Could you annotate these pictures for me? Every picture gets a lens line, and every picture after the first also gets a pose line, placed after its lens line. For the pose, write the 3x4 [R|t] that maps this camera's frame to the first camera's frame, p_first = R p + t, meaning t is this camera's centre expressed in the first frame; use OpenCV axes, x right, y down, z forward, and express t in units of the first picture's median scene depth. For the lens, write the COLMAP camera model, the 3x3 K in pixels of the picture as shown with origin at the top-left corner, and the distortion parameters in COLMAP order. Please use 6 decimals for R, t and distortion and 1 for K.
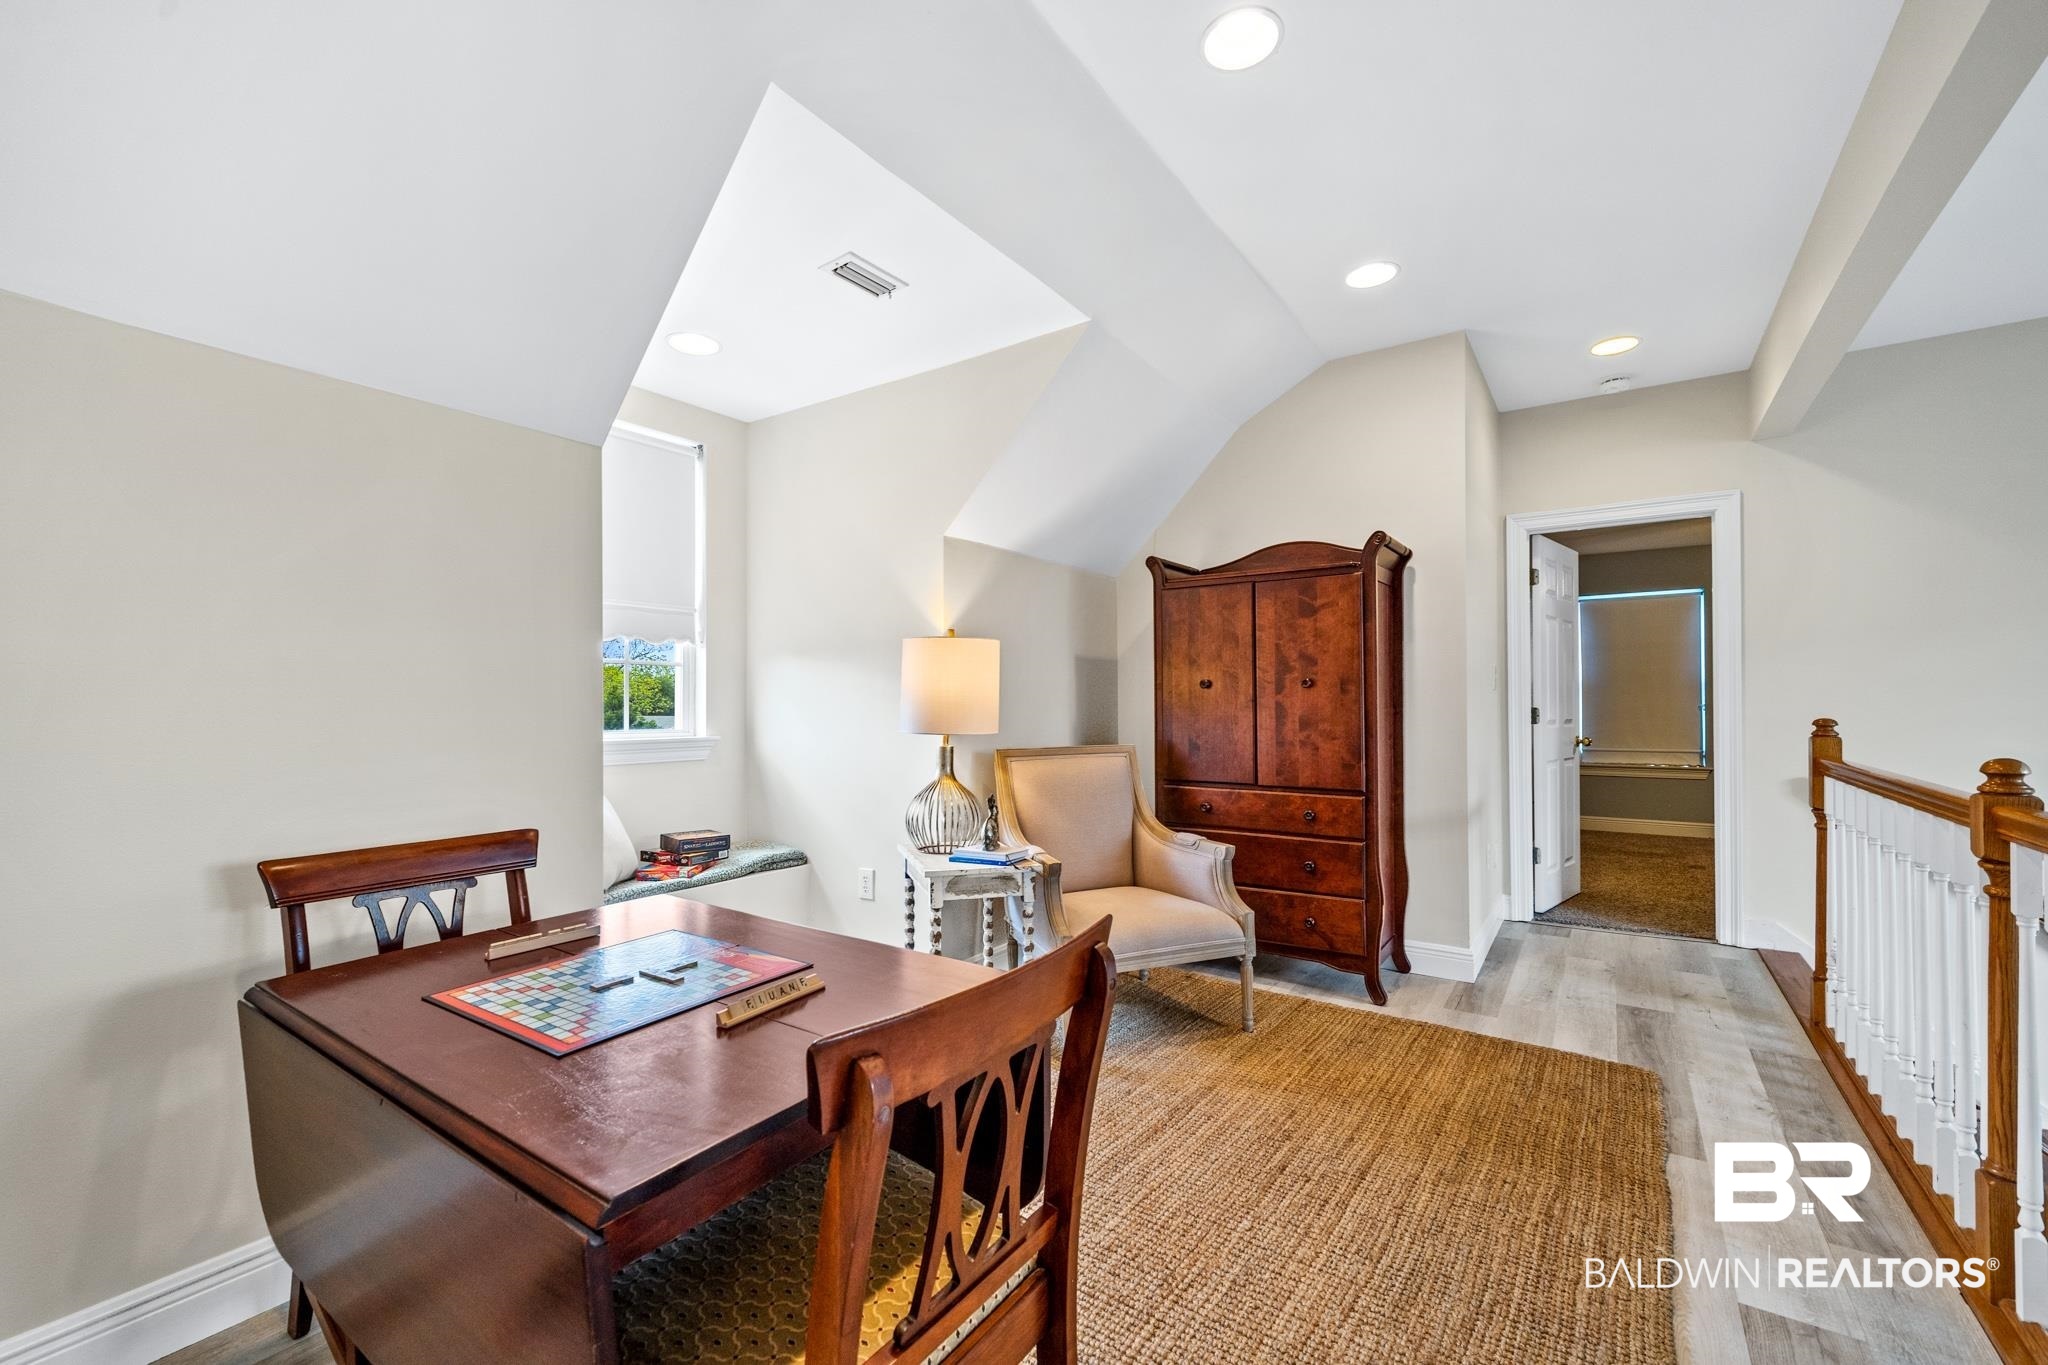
lens RADIAL K [[842.7, 0, 1024.0], [0, 842.7, 682.5], [0, 0, 1]] dist [0.000270, 0.000092]
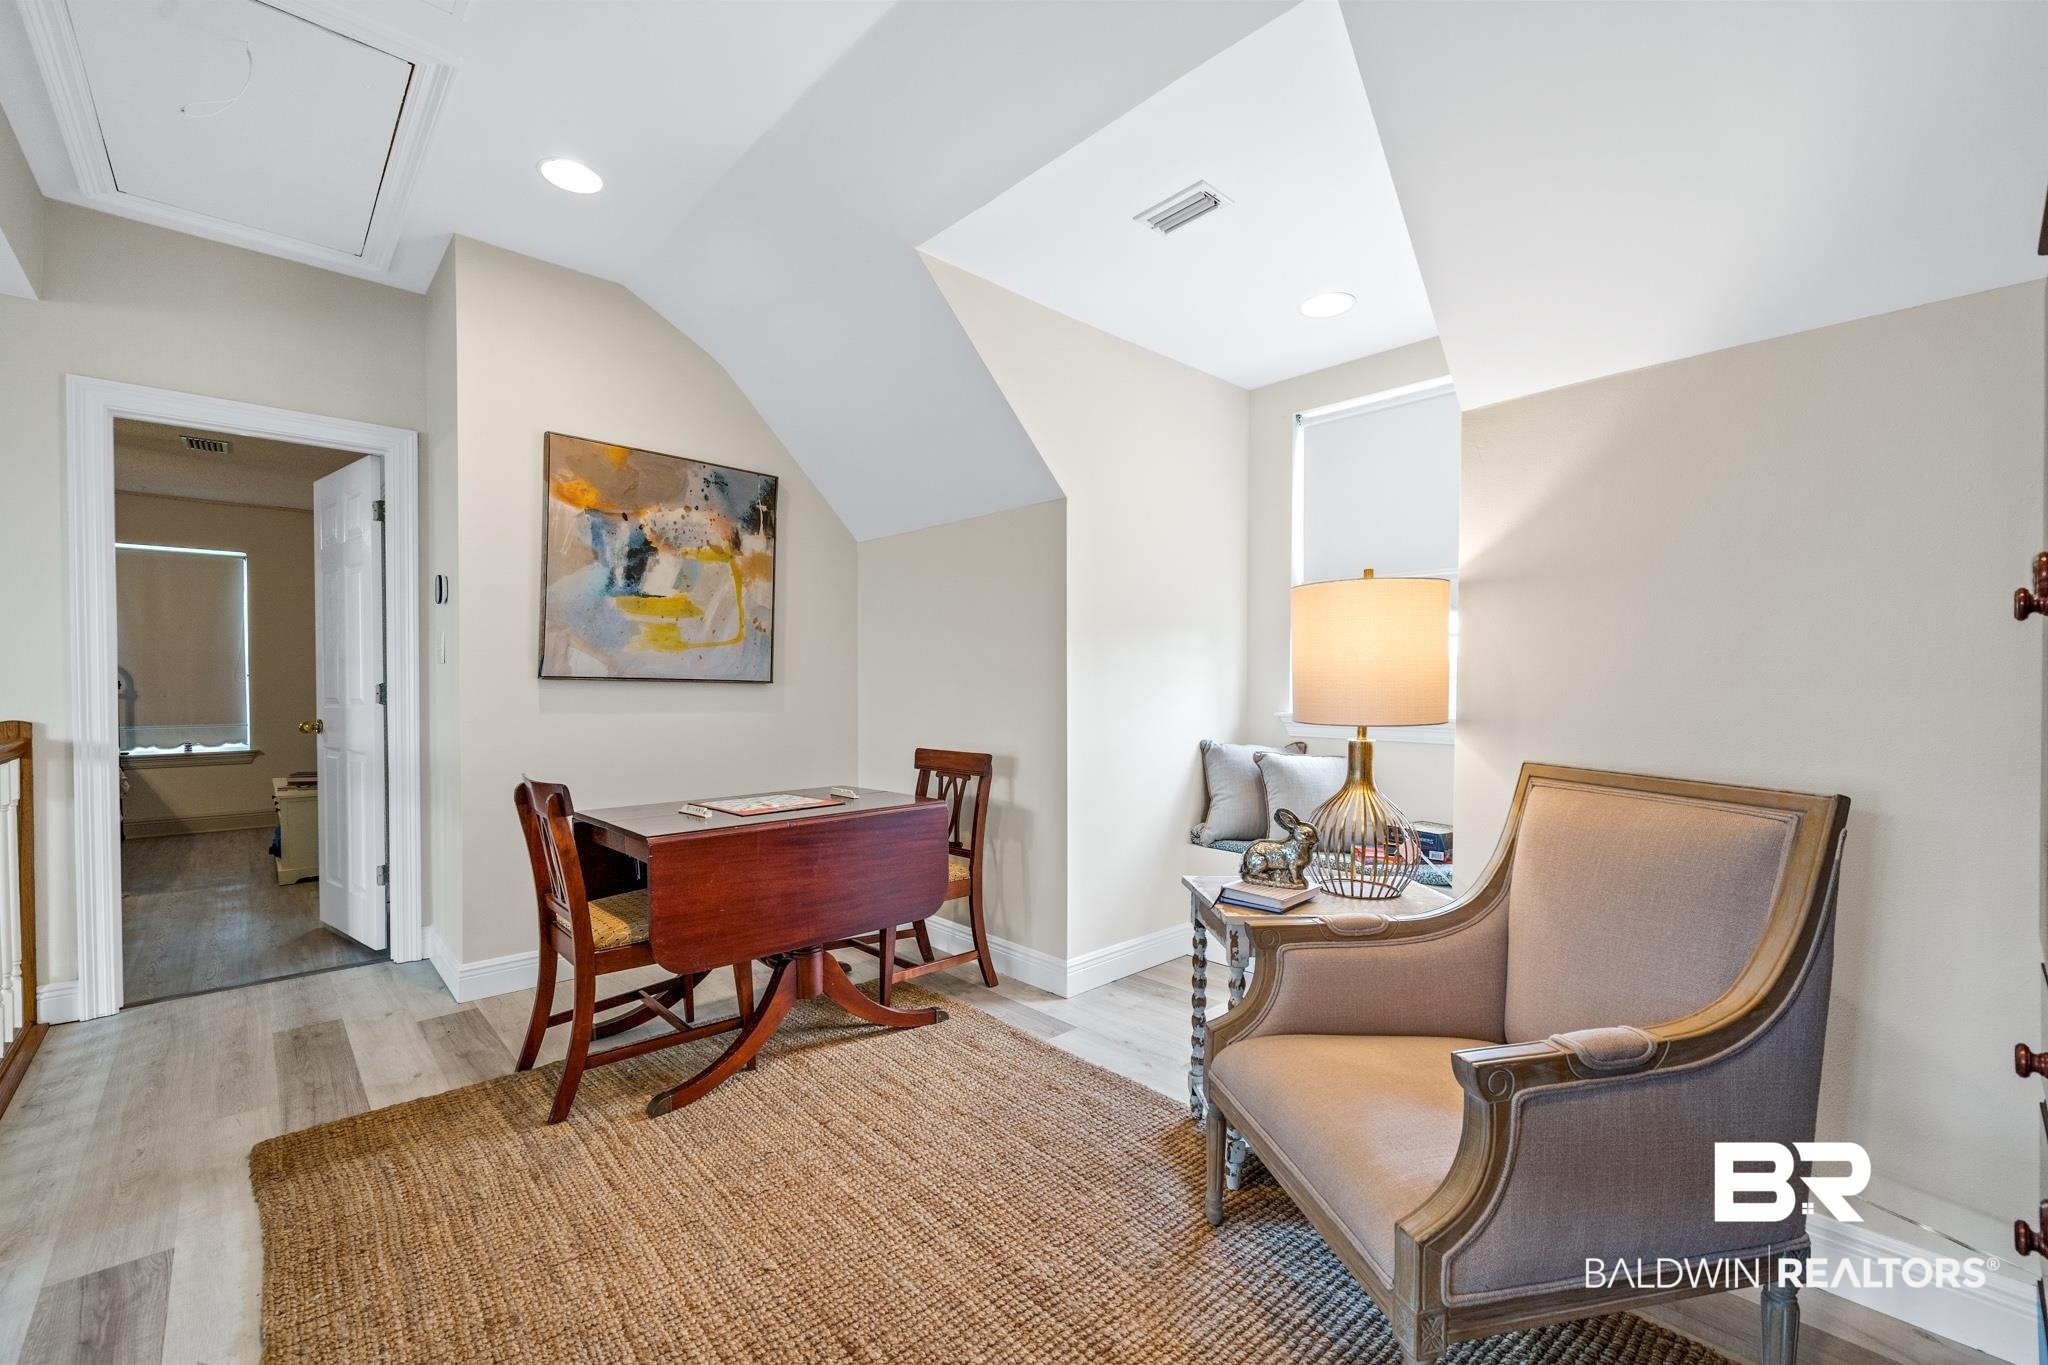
lens RADIAL K [[842.7, 0, 1024.0], [0, 842.7, 682.5], [0, 0, 1]] dist [0.000270, 0.000092]
pose [[-0.215824, 0.004660, -0.976421, 0.684068], [0.027846, 0.999611, -0.001384, 0.021996], [0.976035, -0.027488, -0.215870, 0.945327]]
